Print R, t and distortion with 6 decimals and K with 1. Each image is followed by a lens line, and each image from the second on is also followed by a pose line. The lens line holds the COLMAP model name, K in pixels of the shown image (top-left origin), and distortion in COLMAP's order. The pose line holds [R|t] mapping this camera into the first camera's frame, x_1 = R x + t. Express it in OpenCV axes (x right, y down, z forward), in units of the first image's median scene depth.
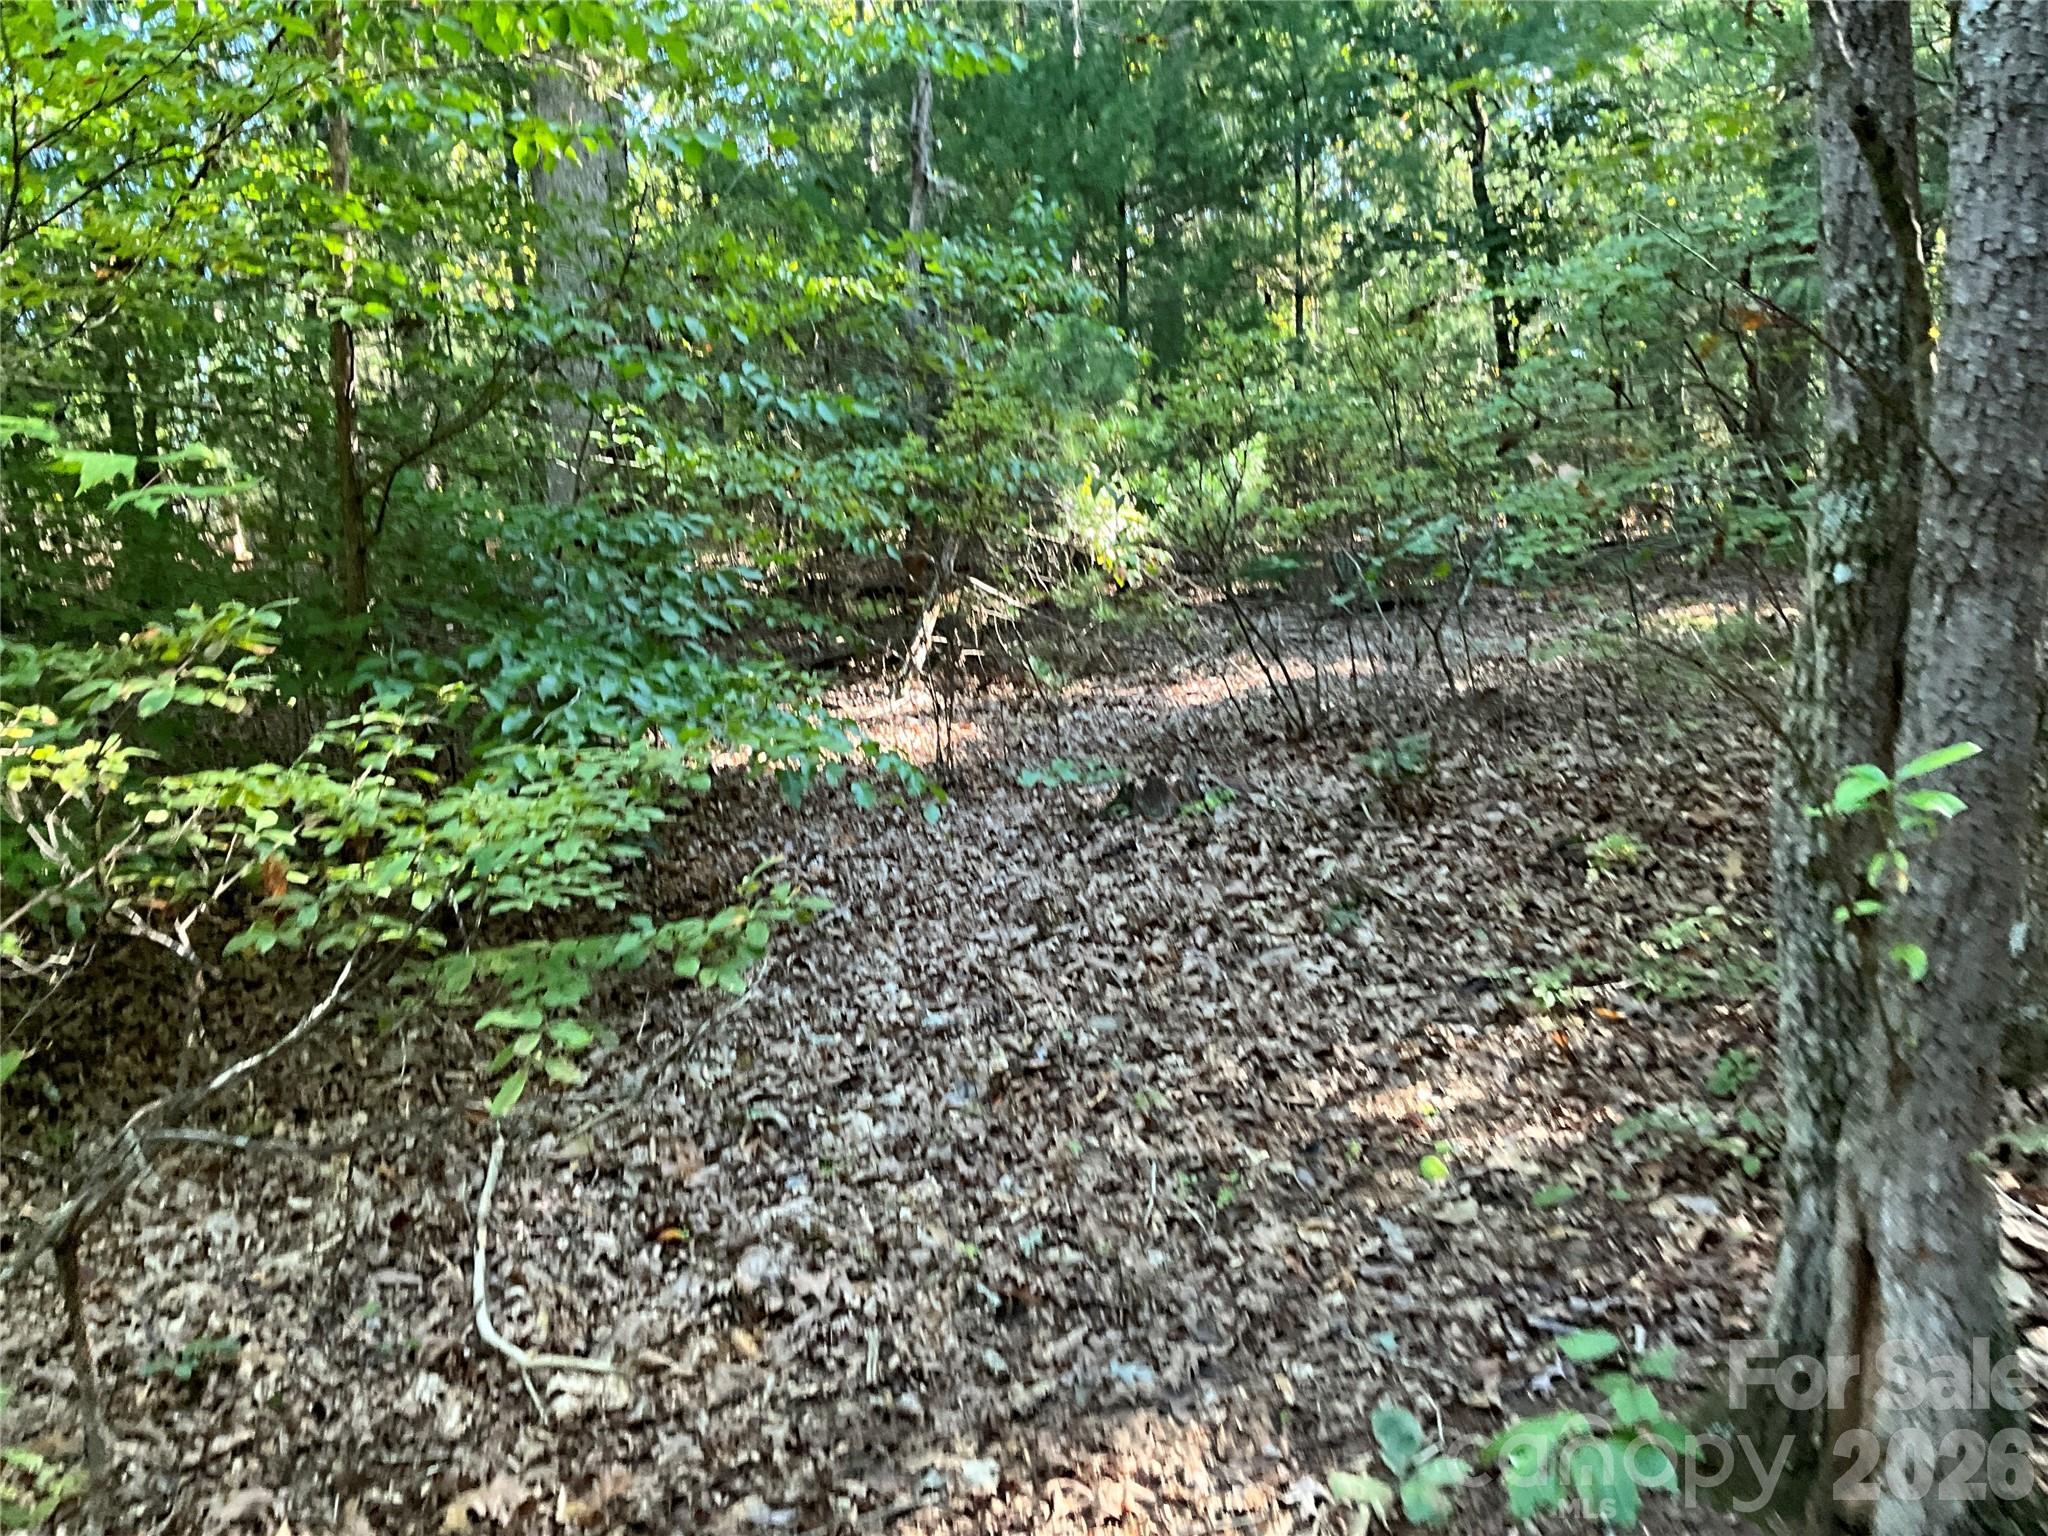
lens RADIAL K [[1566.0, 0, 1024.0], [0, 1566.0, 768.0], [0, 0, 1]] dist [0.132947, -0.191901]
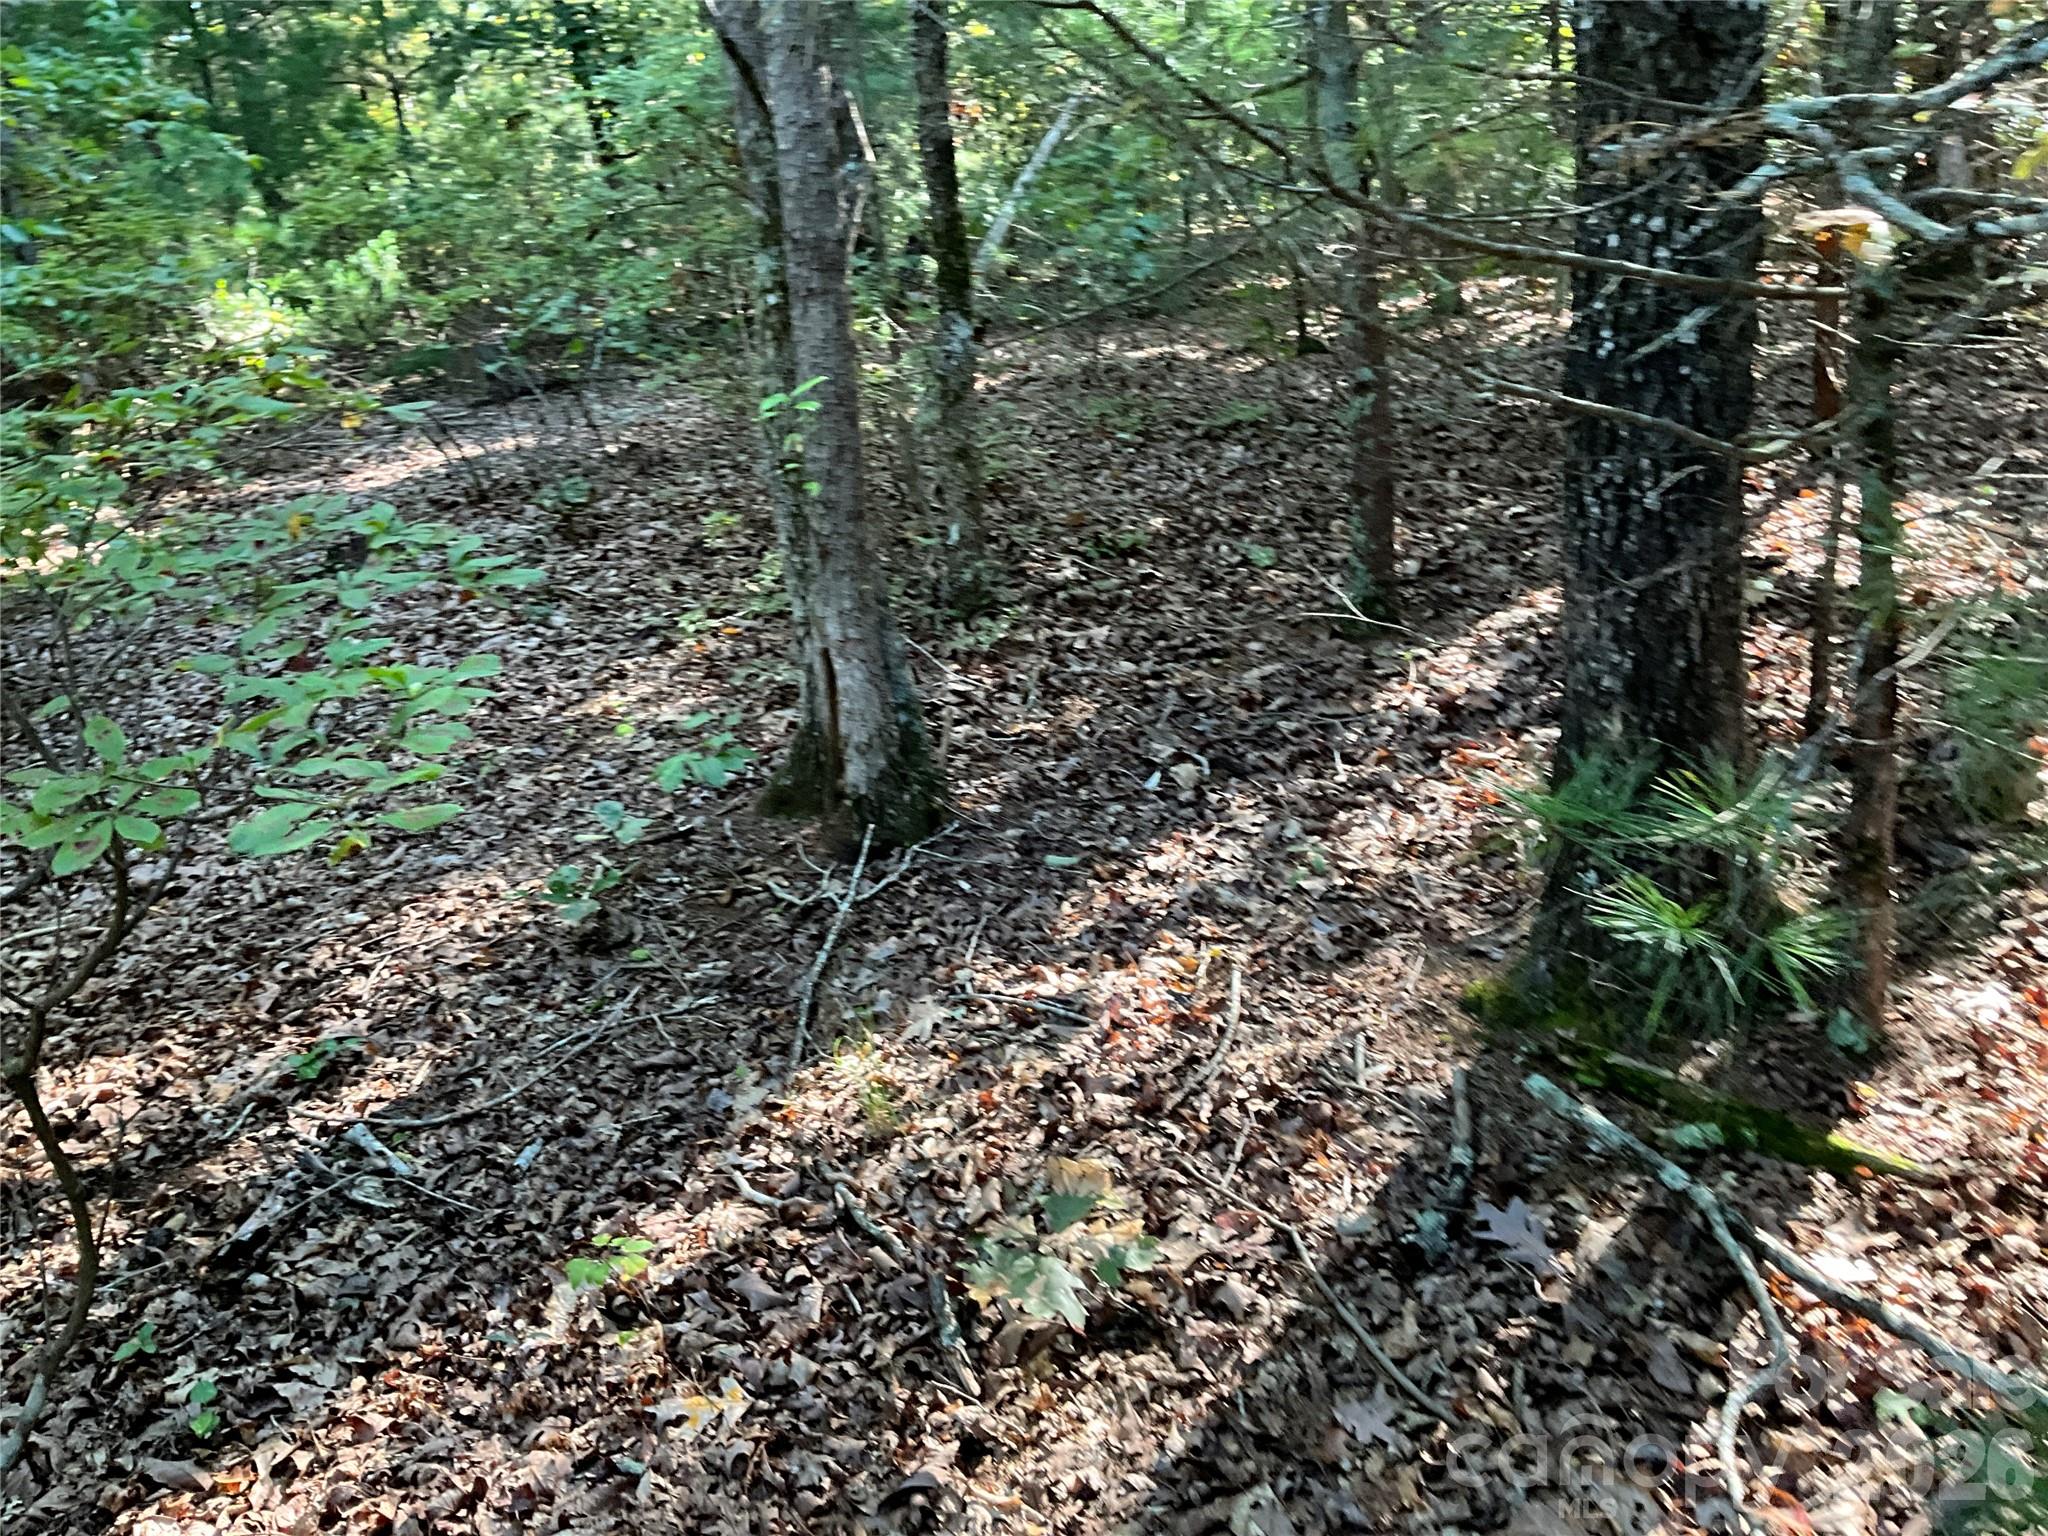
lens RADIAL K [[1654.7, 0, 1014.0], [0, 1654.7, 757.9], [0, 0, 1]] dist [0.079174, -0.193449]
pose [[0.876599, -0.185733, 0.443933, -0.092327], [0.140008, 0.981043, 0.133986, 0.092031], [-0.460403, -0.055298, 0.885986, -0.429745]]
